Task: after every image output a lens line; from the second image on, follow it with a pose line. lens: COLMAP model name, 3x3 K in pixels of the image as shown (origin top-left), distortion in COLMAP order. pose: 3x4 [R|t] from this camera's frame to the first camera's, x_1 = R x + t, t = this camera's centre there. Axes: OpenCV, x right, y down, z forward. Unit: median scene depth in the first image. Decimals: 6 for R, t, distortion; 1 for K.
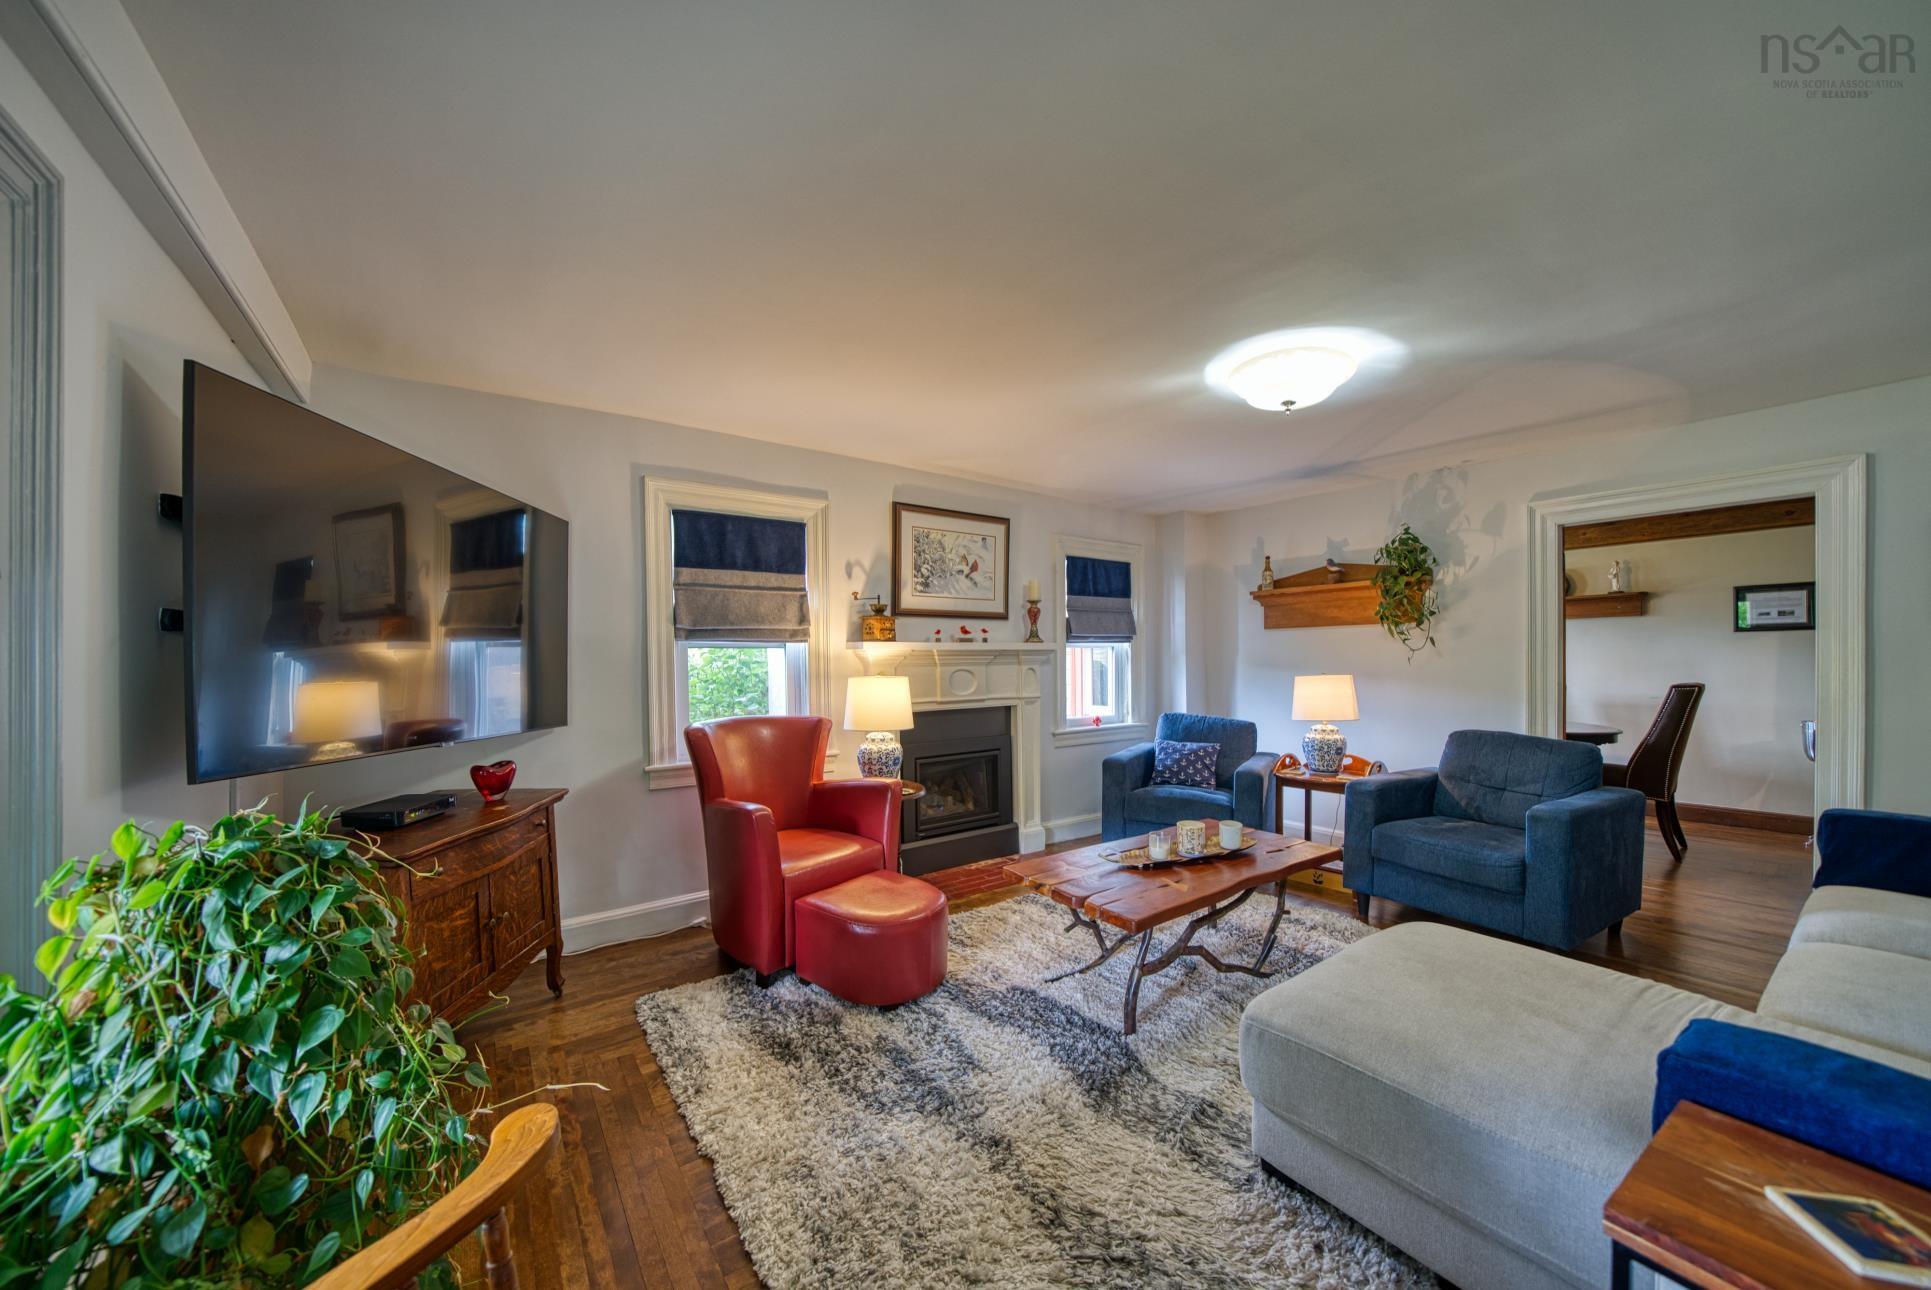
lens RADIAL K [[690.7, 0, 968.4], [0, 690.7, 661.3], [0, 0, 1]] dist [-0.001563, -0.000154]
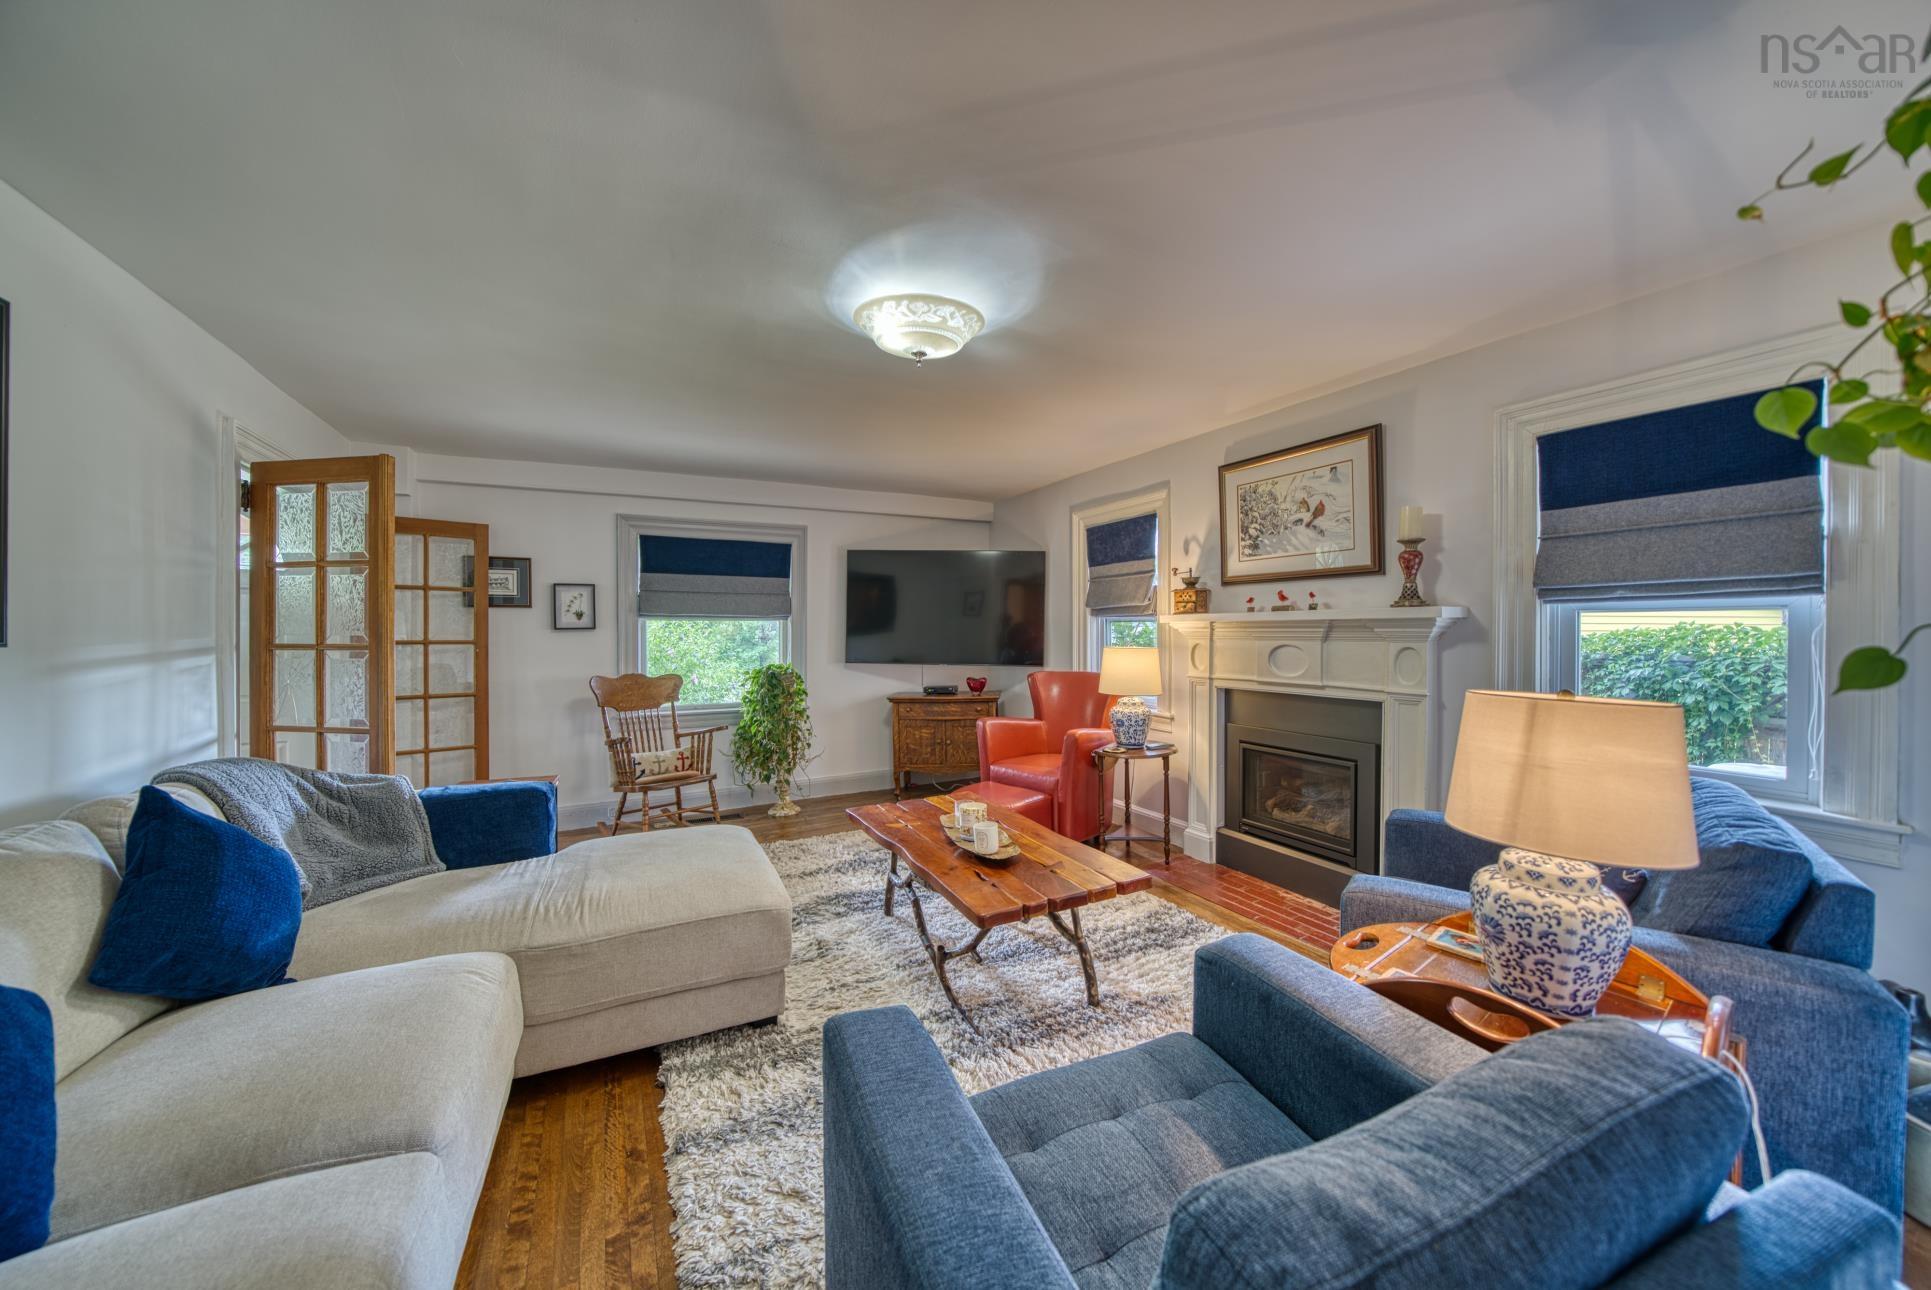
lens RADIAL K [[697.4, 0, 958.6], [0, 697.4, 623.9], [0, 0, 1]] dist [0.000087, 0.000016]
pose [[-0.161354, 0.000250, -0.986897, 0.880087], [0.001457, 0.999999, 0.000015, -0.013690], [0.986896, -0.001436, -0.161354, 0.779847]]
